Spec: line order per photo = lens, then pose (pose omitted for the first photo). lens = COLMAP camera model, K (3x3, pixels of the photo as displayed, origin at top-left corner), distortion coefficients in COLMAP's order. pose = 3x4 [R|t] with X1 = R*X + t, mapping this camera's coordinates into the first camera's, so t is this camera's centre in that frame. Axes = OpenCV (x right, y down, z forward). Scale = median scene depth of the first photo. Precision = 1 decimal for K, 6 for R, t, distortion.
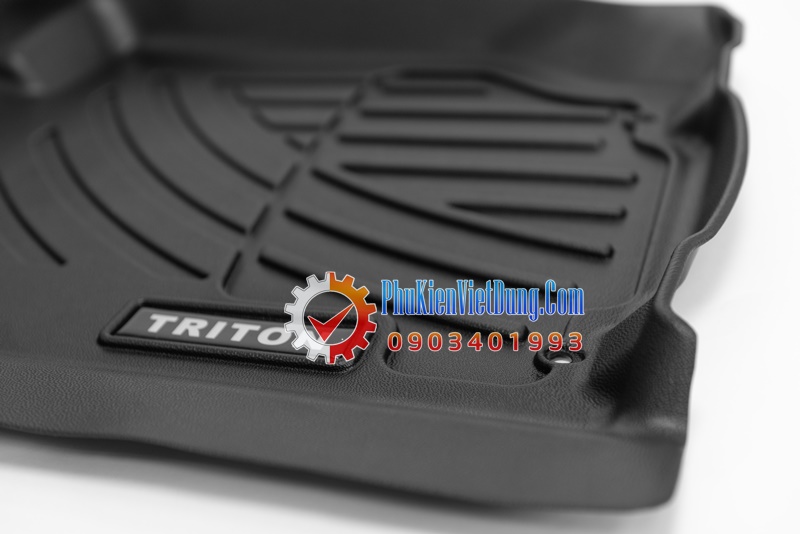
lens RADIAL K [[1193.0, 0, 400.0], [0, 1193.0, 267.0], [0, 0, 1]] dist [0.005055, 0.015595]
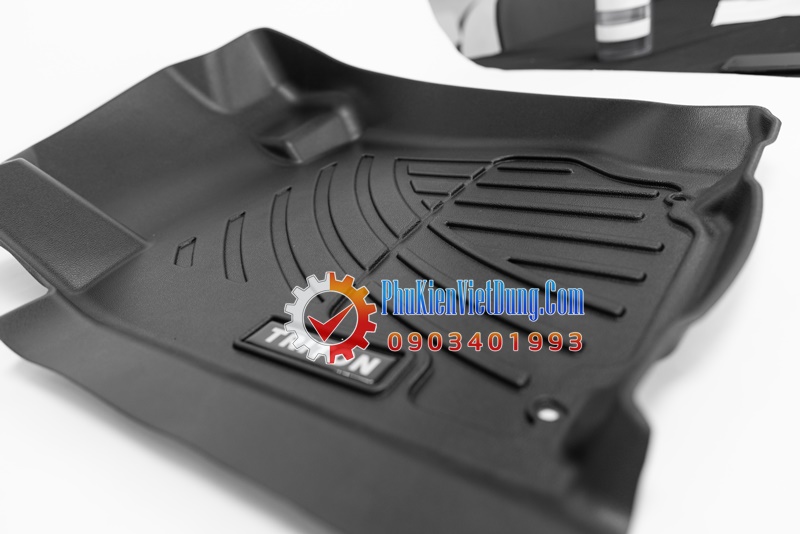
lens RADIAL K [[662.6, 0, 400.0], [0, 662.6, 267.0], [0, 0, 1]] dist [-0.003064, -0.000579]
pose [[0.963849, 0.066118, -0.258115, 0.101194], [-0.064633, 0.997807, 0.014243, -0.040719], [0.258491, 0.002955, 0.966009, 0.237101]]
